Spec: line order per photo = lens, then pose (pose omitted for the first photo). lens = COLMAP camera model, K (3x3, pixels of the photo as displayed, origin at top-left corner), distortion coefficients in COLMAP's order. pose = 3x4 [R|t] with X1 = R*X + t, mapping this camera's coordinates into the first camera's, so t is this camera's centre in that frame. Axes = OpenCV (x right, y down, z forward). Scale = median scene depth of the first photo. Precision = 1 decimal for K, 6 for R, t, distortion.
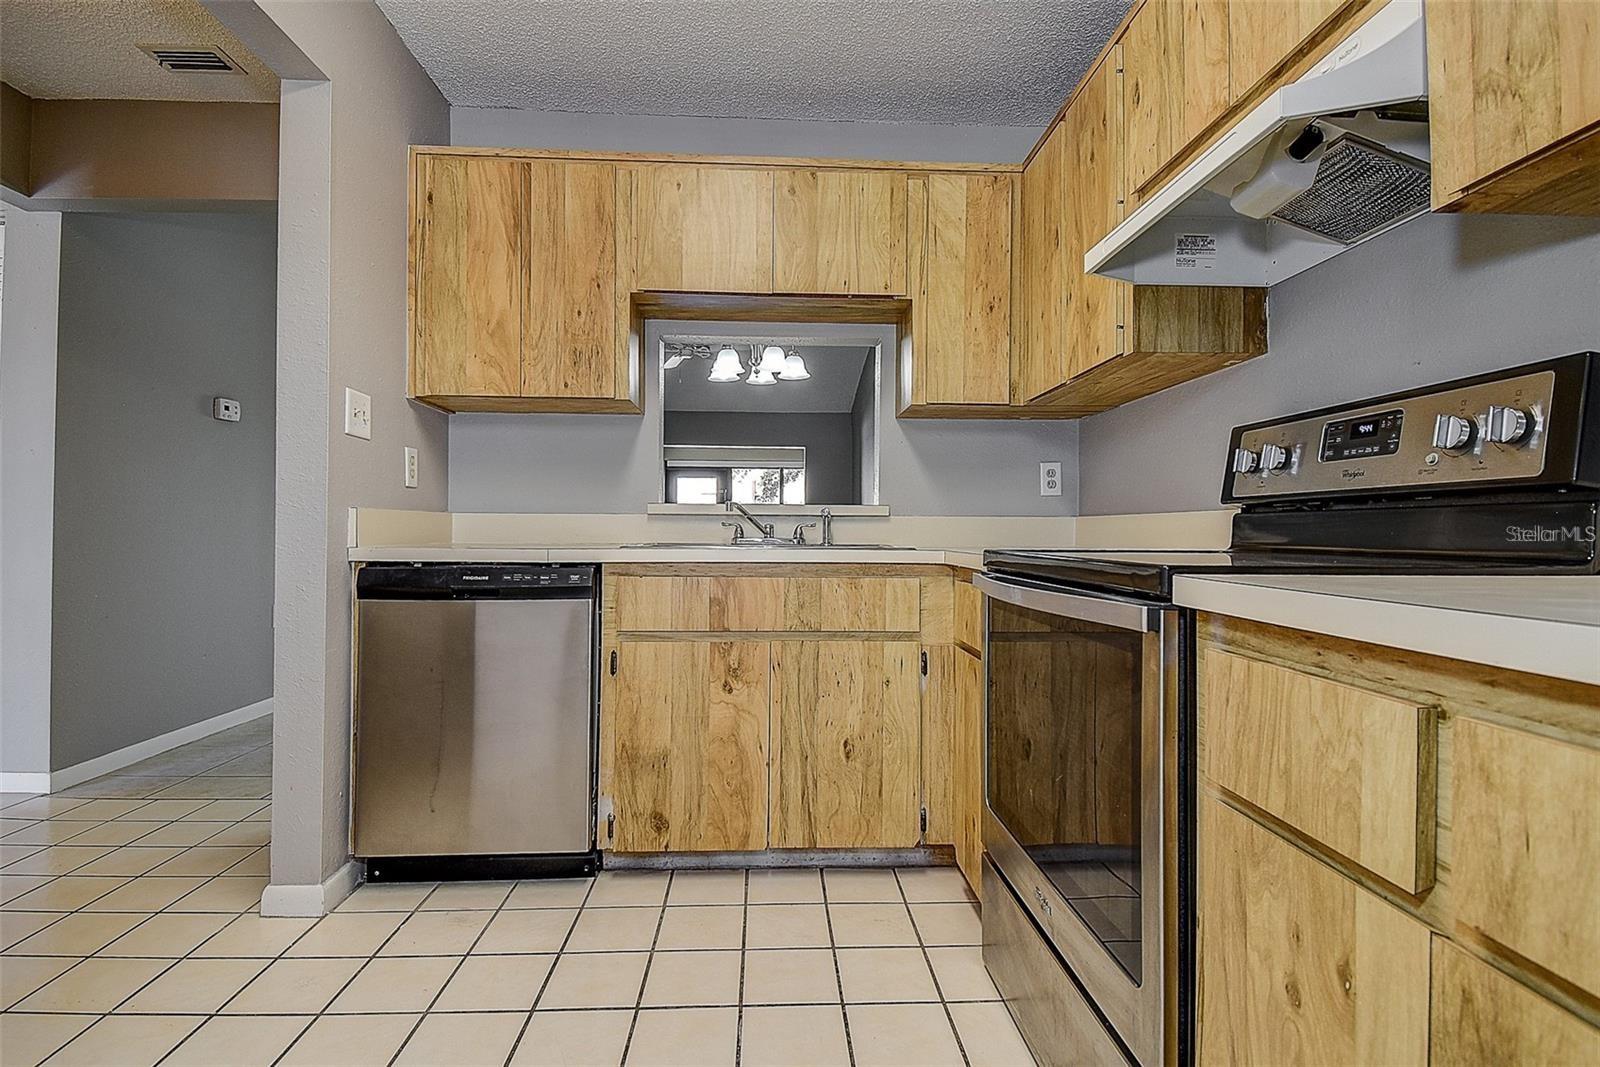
lens RADIAL K [[748.5, 0, 806.8], [0, 748.5, 526.0], [0, 0, 1]] dist [0.031739, -0.026706]
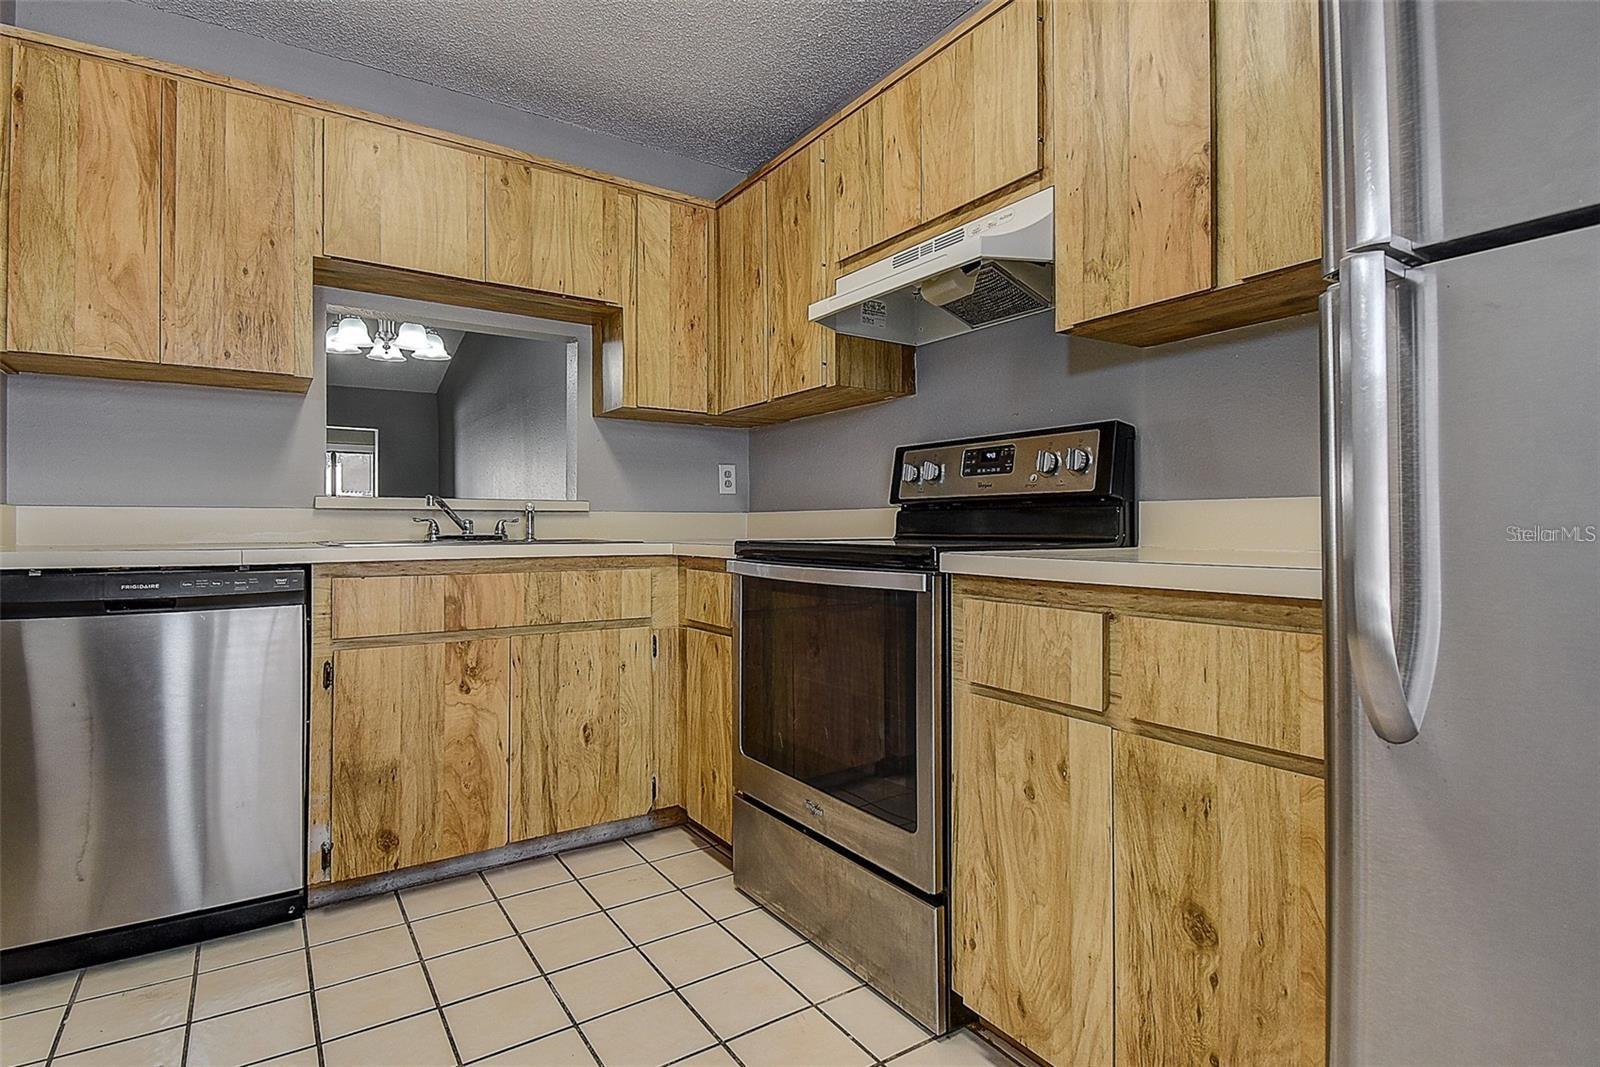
lens RADIAL K [[780.7, 0, 795.0], [0, 780.7, 525.4], [0, 0, 1]] dist [0.031072, -0.027715]
pose [[0.859023, -0.006306, 0.511898, -0.256903], [0.003115, 0.999970, 0.007091, -0.001068], [-0.511927, -0.004497, 0.859017, -0.092094]]
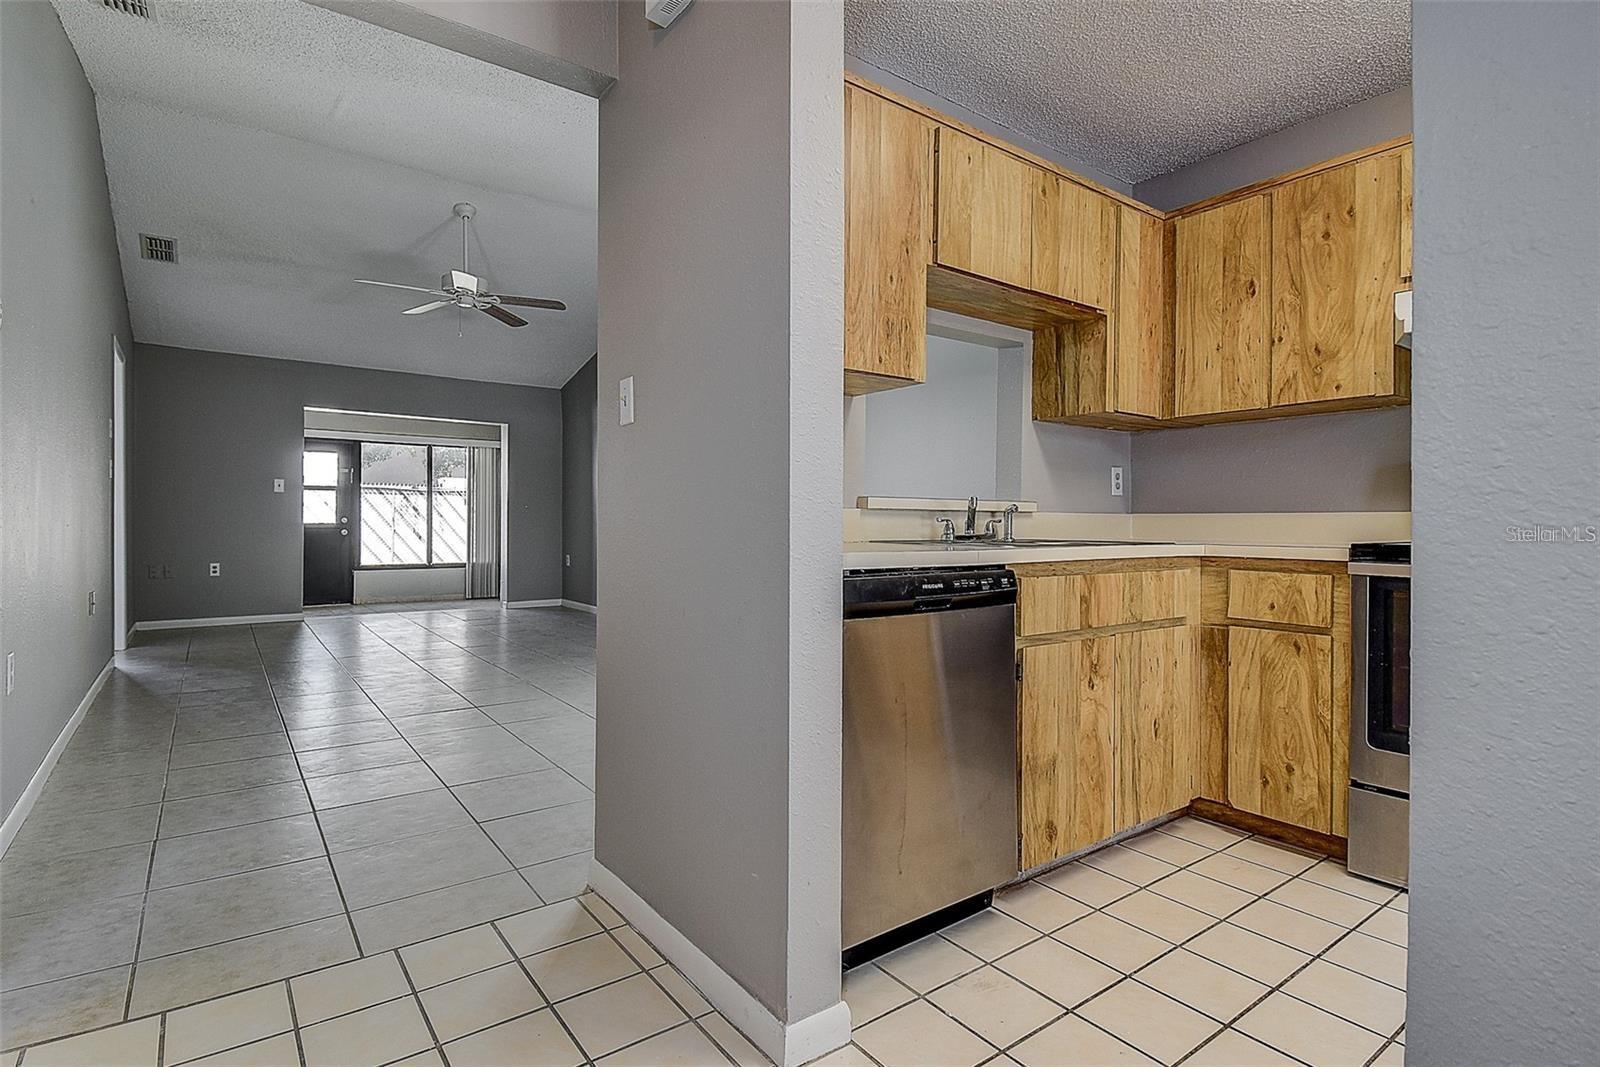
lens RADIAL K [[780.7, 0, 795.0], [0, 780.7, 525.4], [0, 0, 1]] dist [0.031072, -0.027715]
pose [[0.835134, -0.002926, 0.550039, -1.015324], [-0.003926, 0.999929, 0.011279, -0.007813], [-0.550033, -0.011579, 0.835063, 0.340345]]
